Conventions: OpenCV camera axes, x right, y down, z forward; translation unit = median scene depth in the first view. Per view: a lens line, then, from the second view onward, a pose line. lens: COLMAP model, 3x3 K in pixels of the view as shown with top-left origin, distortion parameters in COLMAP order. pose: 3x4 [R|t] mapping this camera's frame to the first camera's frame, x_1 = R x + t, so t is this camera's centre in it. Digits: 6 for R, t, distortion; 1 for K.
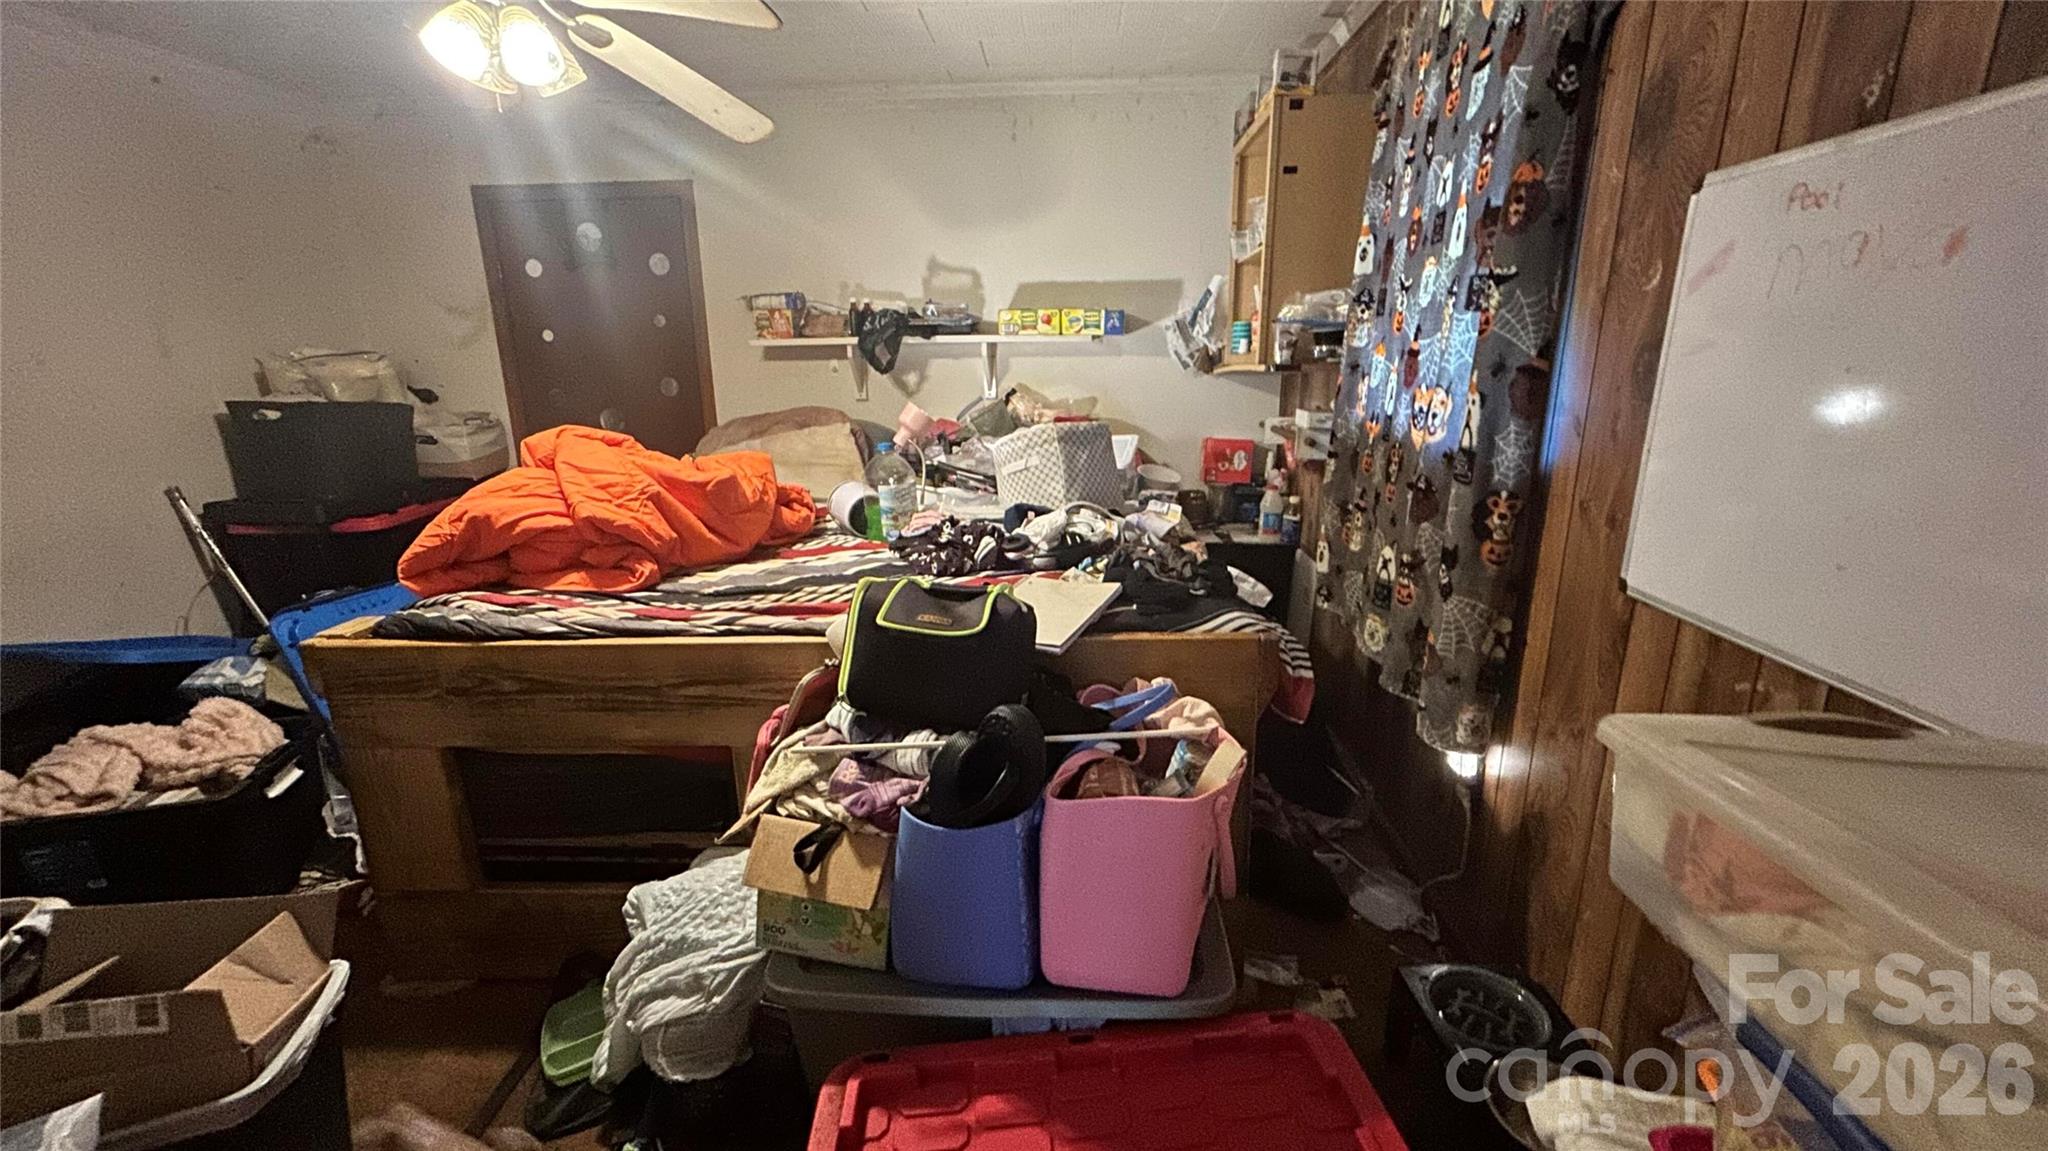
lens RADIAL K [[833.2, 0, 1023.9], [0, 833.2, 571.0], [0, 0, 1]] dist [-0.006001, 0.006613]
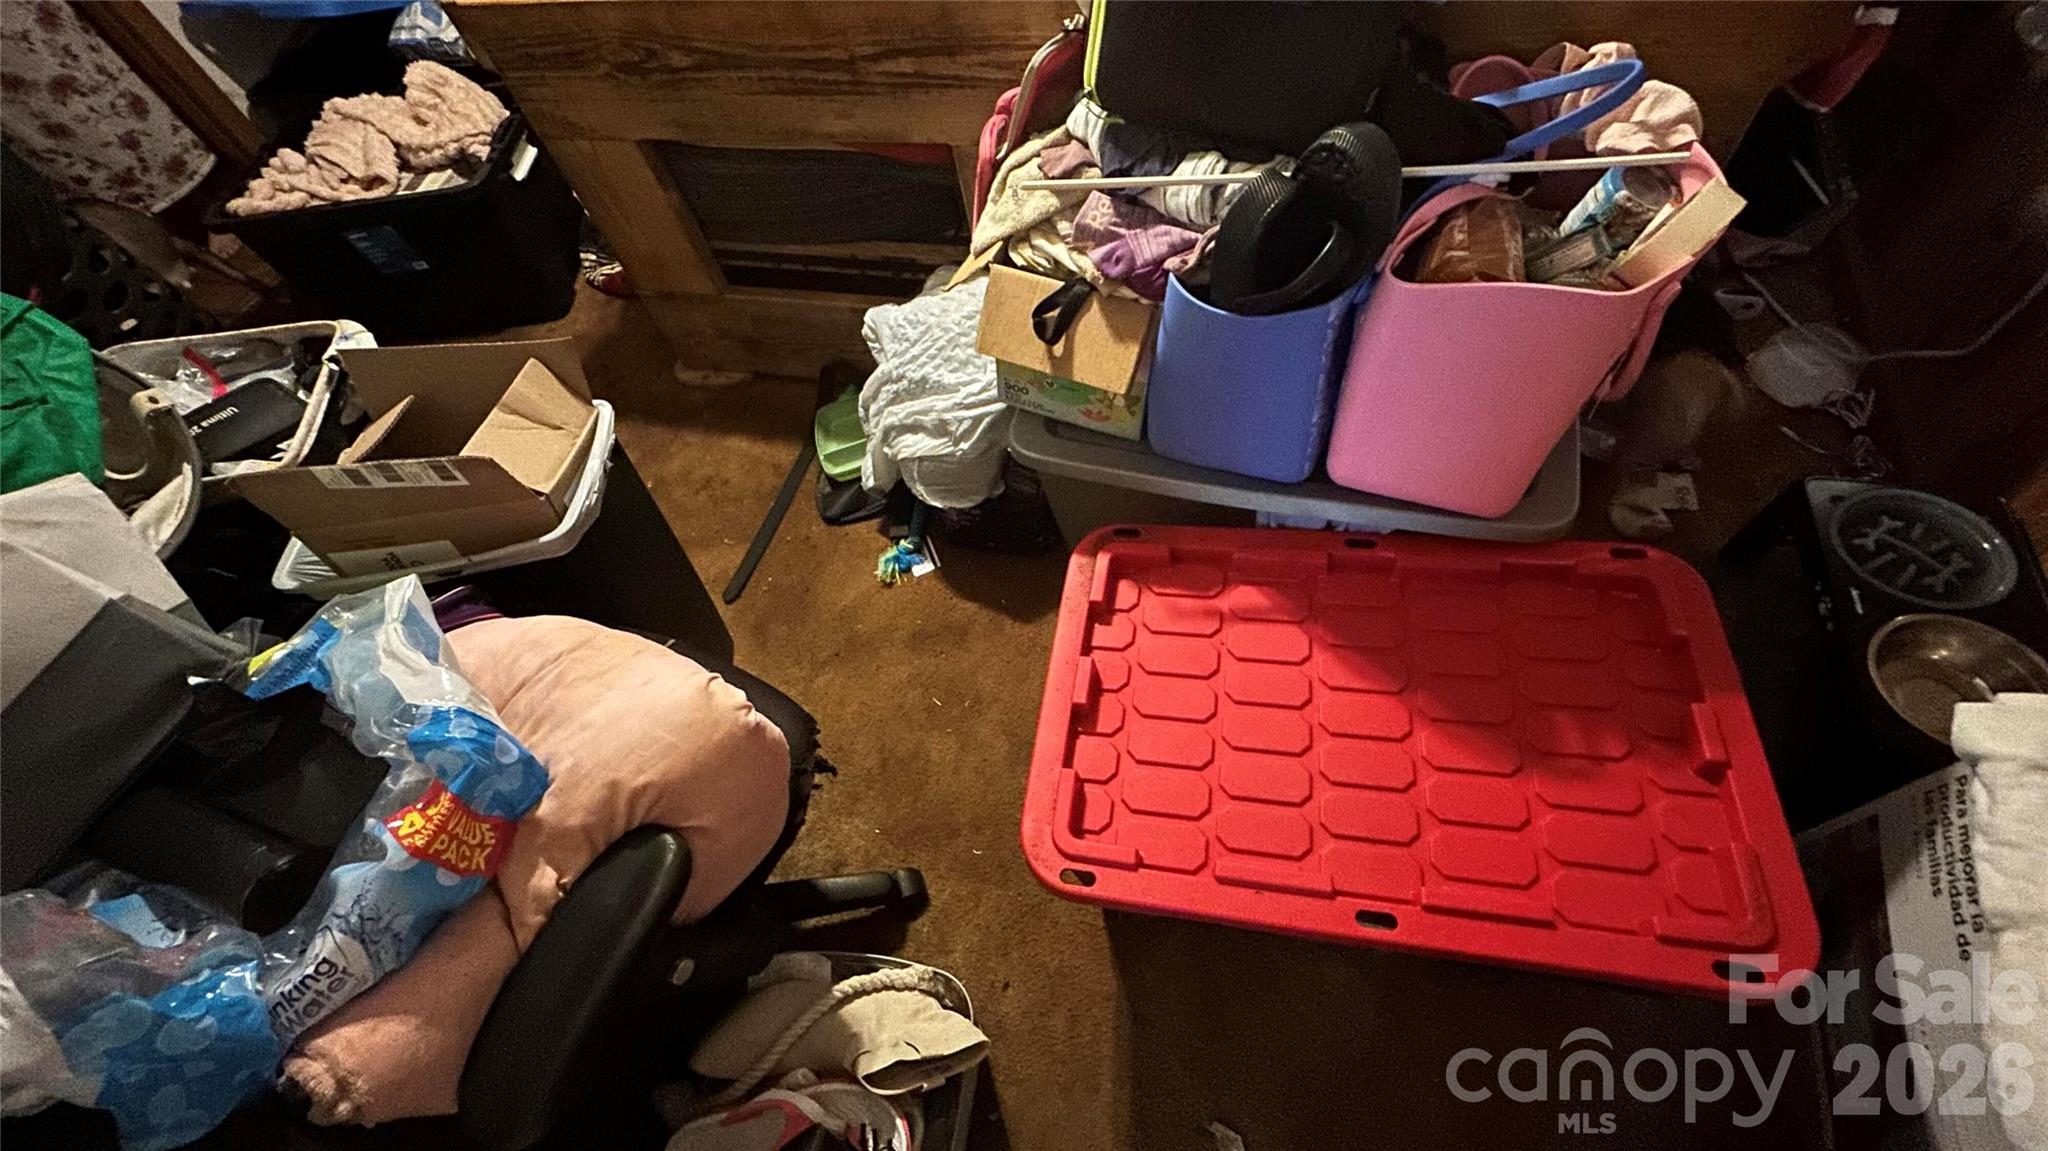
lens RADIAL K [[833.2, 0, 1023.9], [0, 833.2, 571.0], [0, 0, 1]] dist [-0.006001, 0.006613]
pose [[0.961947, 0.139371, -0.235018, -0.054605], [0.059274, 0.733204, 0.677421, -0.027257], [0.266730, -0.665573, 0.697042, 0.245421]]
